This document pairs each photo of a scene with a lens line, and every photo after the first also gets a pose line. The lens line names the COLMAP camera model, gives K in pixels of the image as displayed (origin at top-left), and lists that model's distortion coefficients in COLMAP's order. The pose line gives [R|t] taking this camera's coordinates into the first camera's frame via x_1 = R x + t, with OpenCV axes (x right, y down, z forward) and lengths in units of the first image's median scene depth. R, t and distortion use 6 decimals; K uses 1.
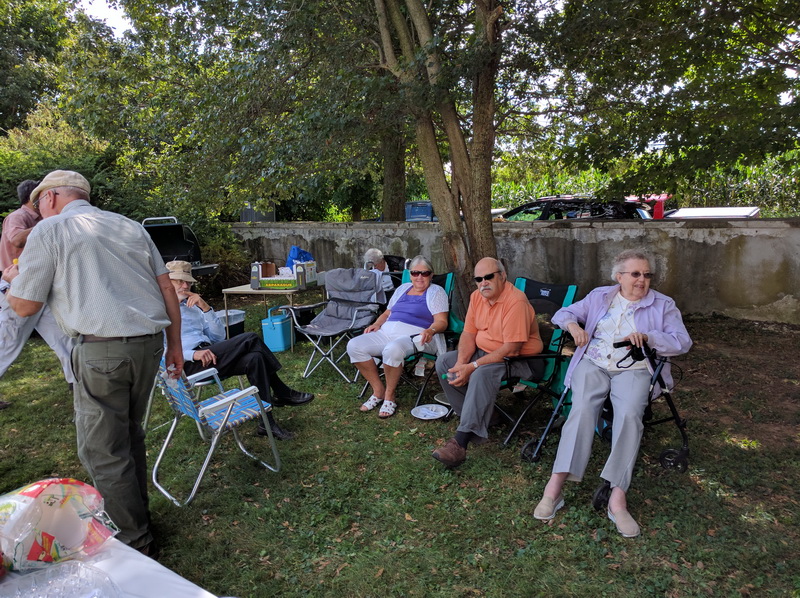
lens RADIAL K [[622.4, 0, 404.3], [0, 622.4, 295.8], [0, 0, 1]] dist [0.030786, 0.005381]
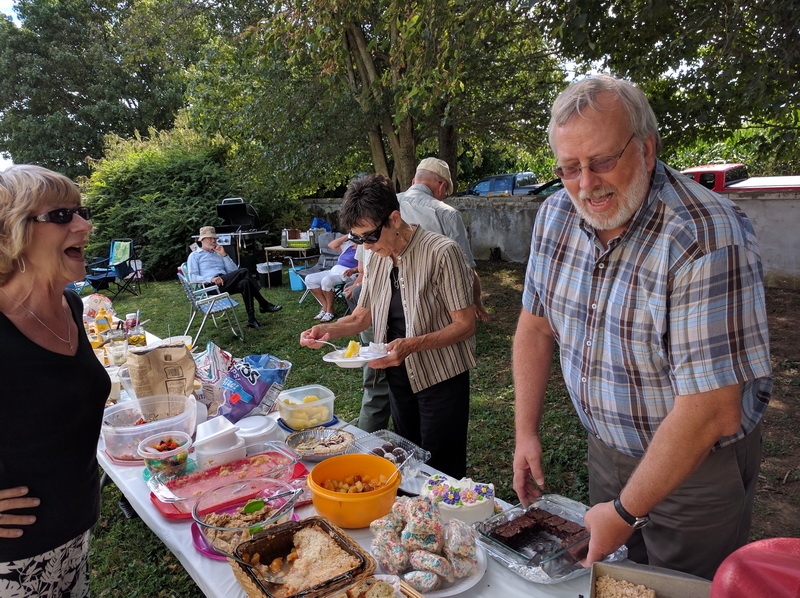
lens RADIAL K [[622.4, 0, 395.1], [0, 622.4, 302.2], [0, 0, 1]] dist [0.030786, 0.005381]
pose [[0.971818, 0.025662, -0.234330, 0.293016], [-0.012916, 0.998360, 0.055764, 0.026634], [0.235377, -0.051166, 0.970556, -0.298374]]
